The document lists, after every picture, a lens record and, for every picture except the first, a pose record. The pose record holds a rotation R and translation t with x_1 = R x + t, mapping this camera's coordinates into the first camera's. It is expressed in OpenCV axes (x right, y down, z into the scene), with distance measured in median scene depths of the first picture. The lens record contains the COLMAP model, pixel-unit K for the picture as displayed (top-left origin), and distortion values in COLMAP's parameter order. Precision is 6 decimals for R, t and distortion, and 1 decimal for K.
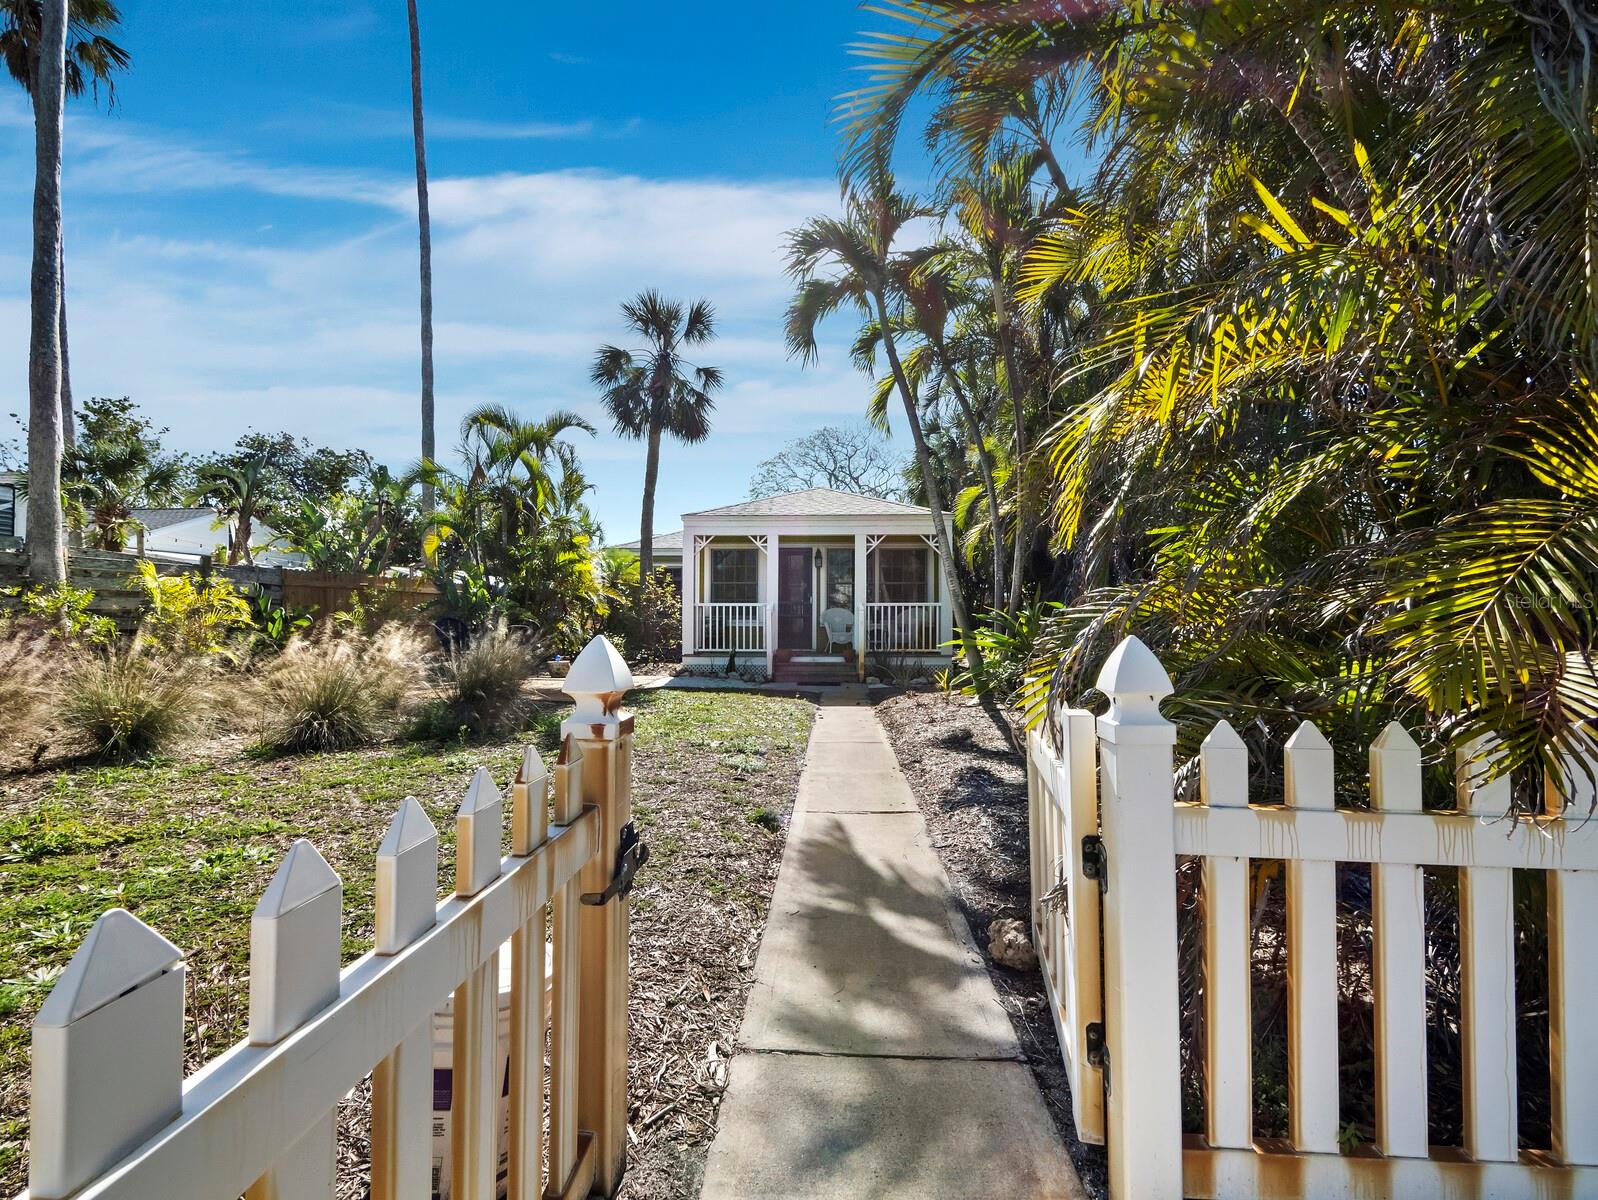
lens RADIAL K [[674.9, 0, 801.7], [0, 674.9, 597.0], [0, 0, 1]] dist [-0.002053, 0.001253]
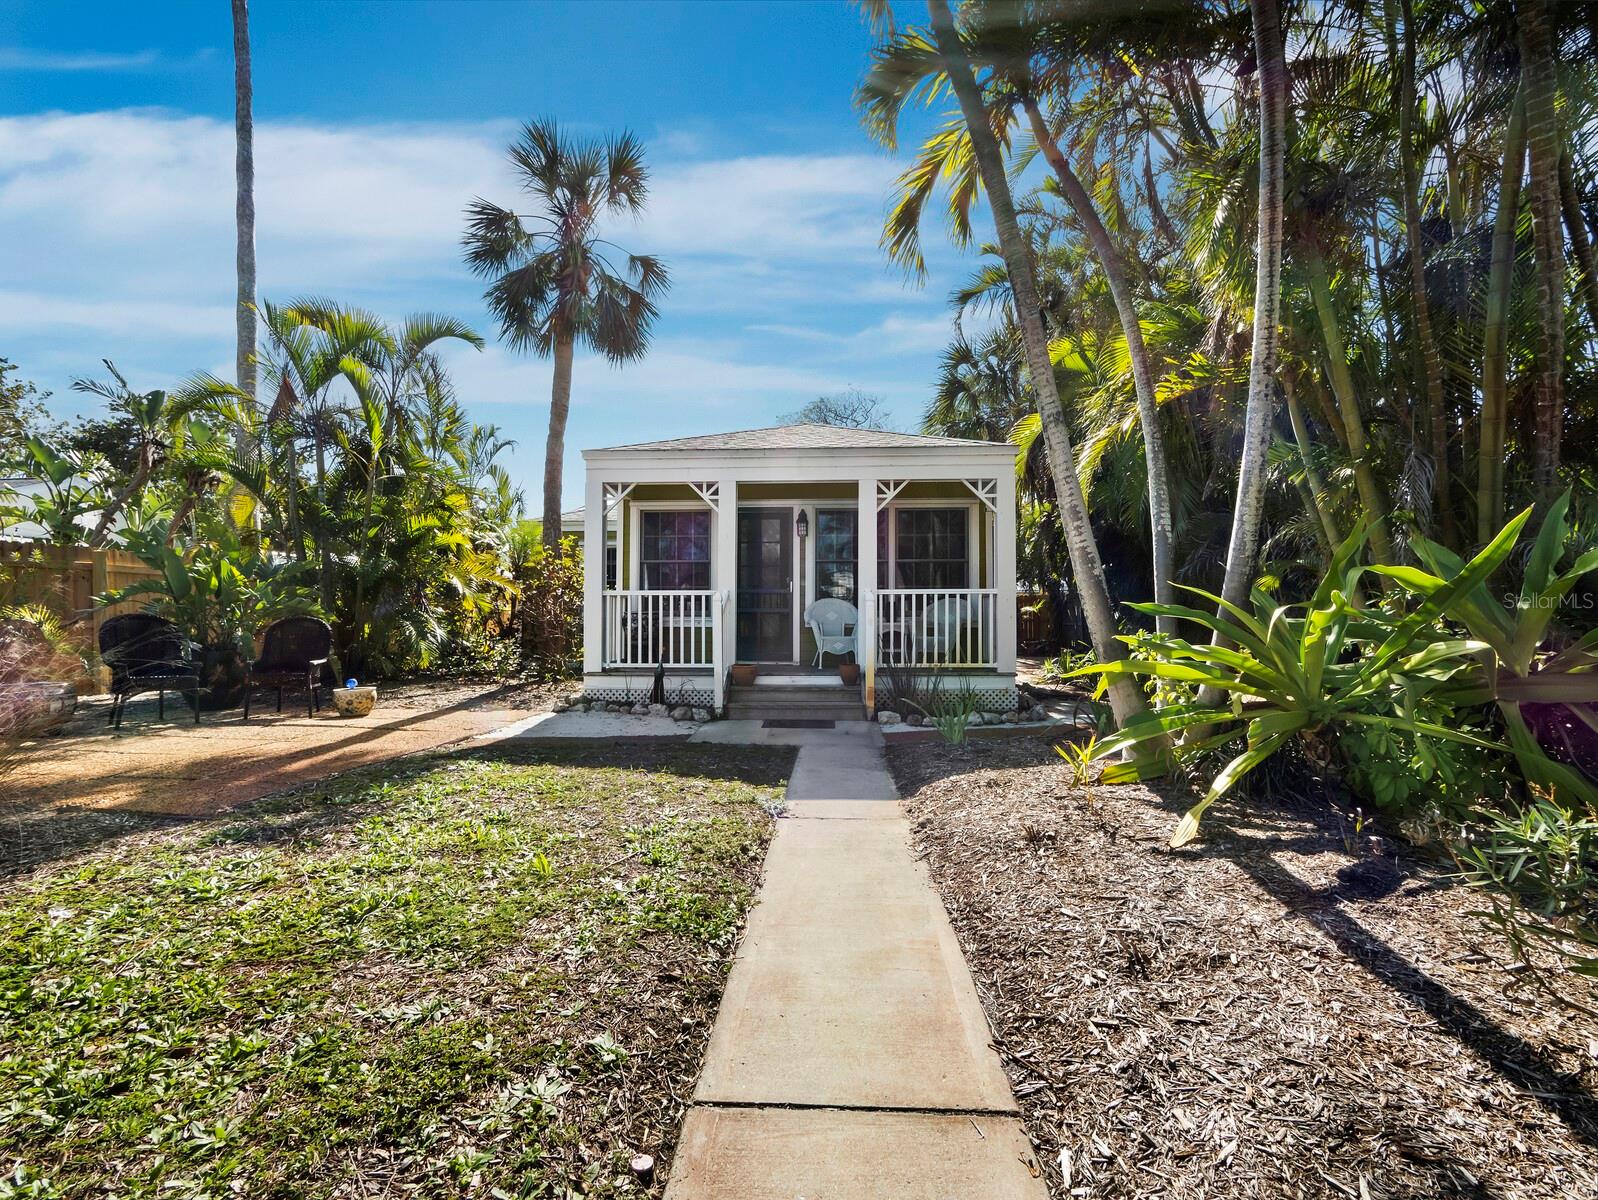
lens RADIAL K [[674.9, 0, 799.0], [0, 674.9, 604.6], [0, 0, 1]] dist [-0.002053, 0.001253]
pose [[0.999995, -0.003057, 0.000714, 0.021529], [0.003044, 0.999855, 0.016763, 0.011618], [-0.000765, -0.016760, 0.999859, 0.349592]]
